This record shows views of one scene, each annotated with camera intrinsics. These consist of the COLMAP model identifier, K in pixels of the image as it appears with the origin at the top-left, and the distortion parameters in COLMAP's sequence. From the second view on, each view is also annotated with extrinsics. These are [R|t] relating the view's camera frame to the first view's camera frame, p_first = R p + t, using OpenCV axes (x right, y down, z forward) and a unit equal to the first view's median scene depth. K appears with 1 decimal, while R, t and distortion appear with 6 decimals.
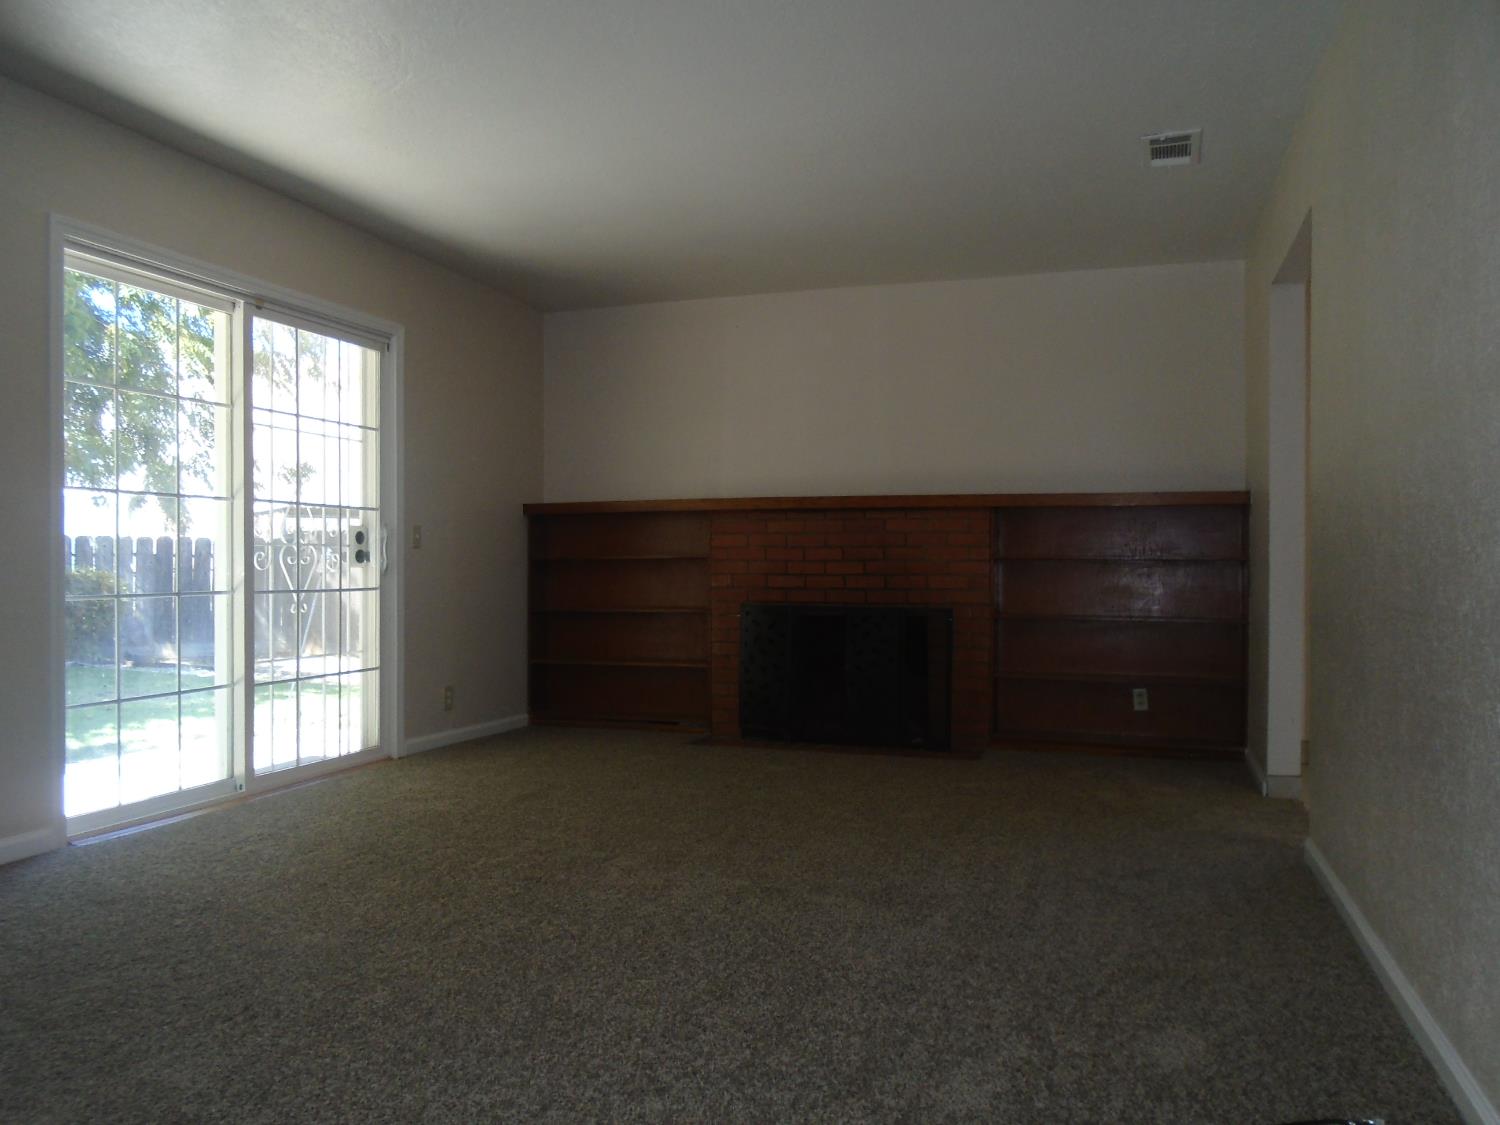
lens RADIAL K [[1140.9, 0, 750.0], [0, 1140.9, 562.5], [0, 0, 1]] dist [-0.032012, 0.003036]
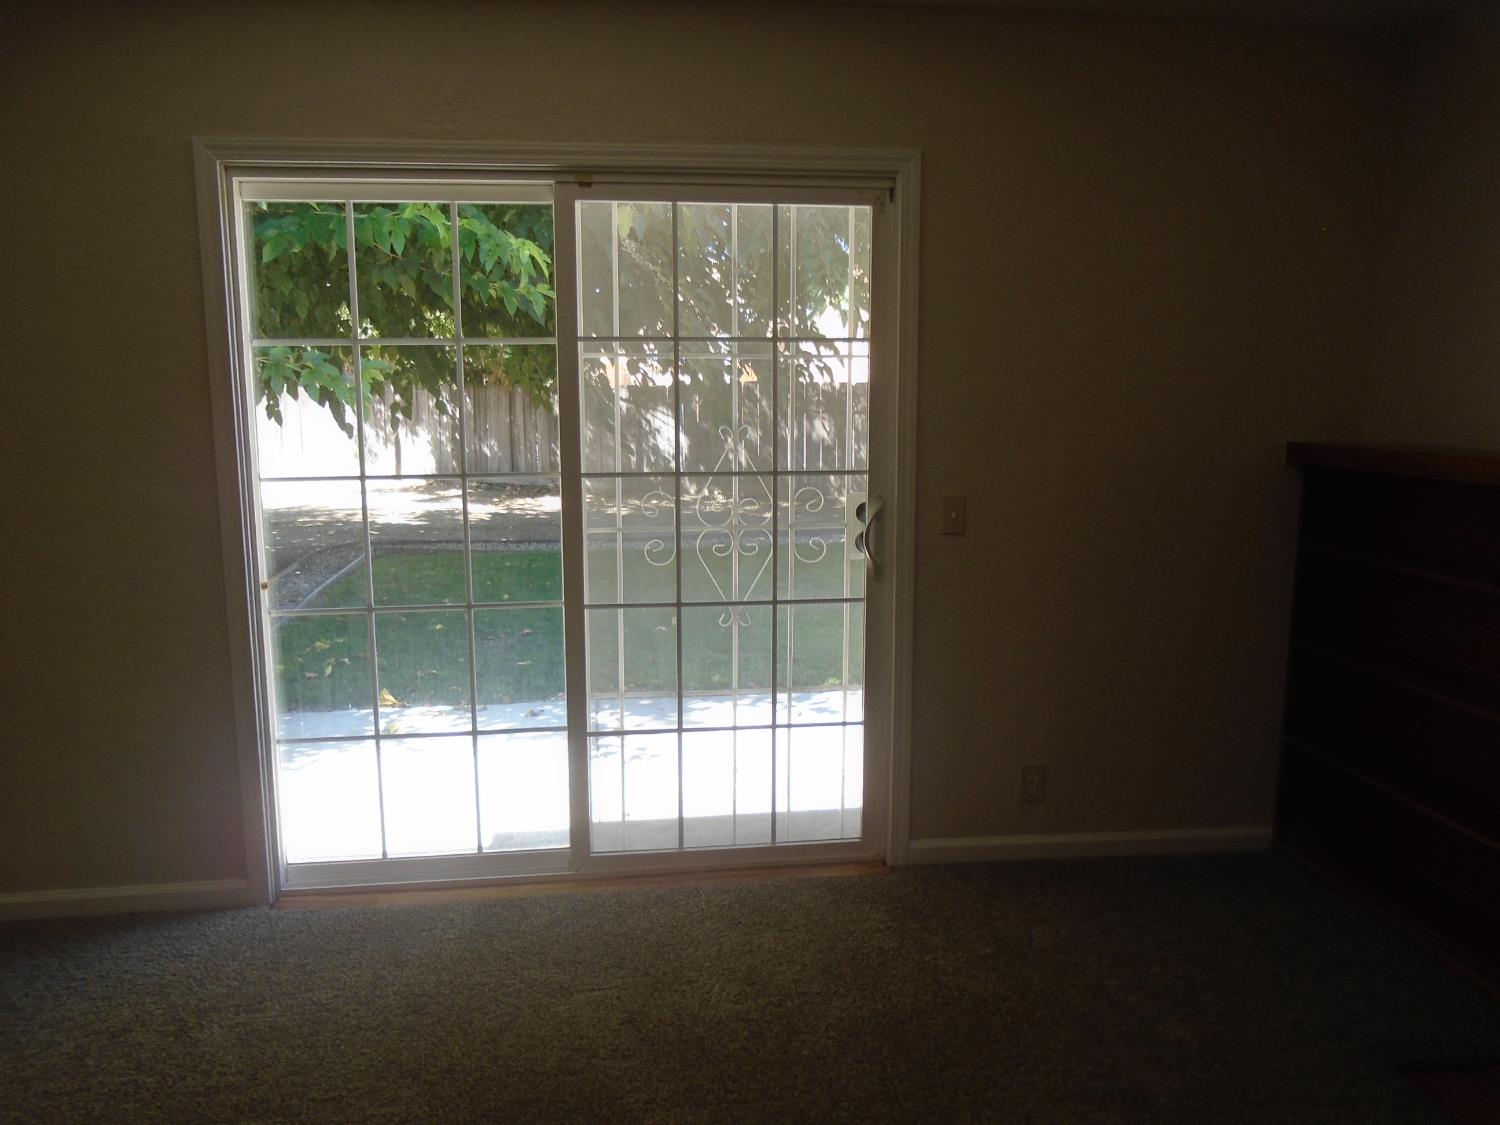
lens RADIAL K [[1140.9, 0, 750.0], [0, 1140.9, 562.5], [0, 0, 1]] dist [-0.032012, 0.003036]
pose [[0.428221, 0.146218, -0.891766, 0.180600], [-0.001238, 0.986917, 0.161225, -0.088320], [0.903673, -0.067936, 0.422800, 0.612110]]
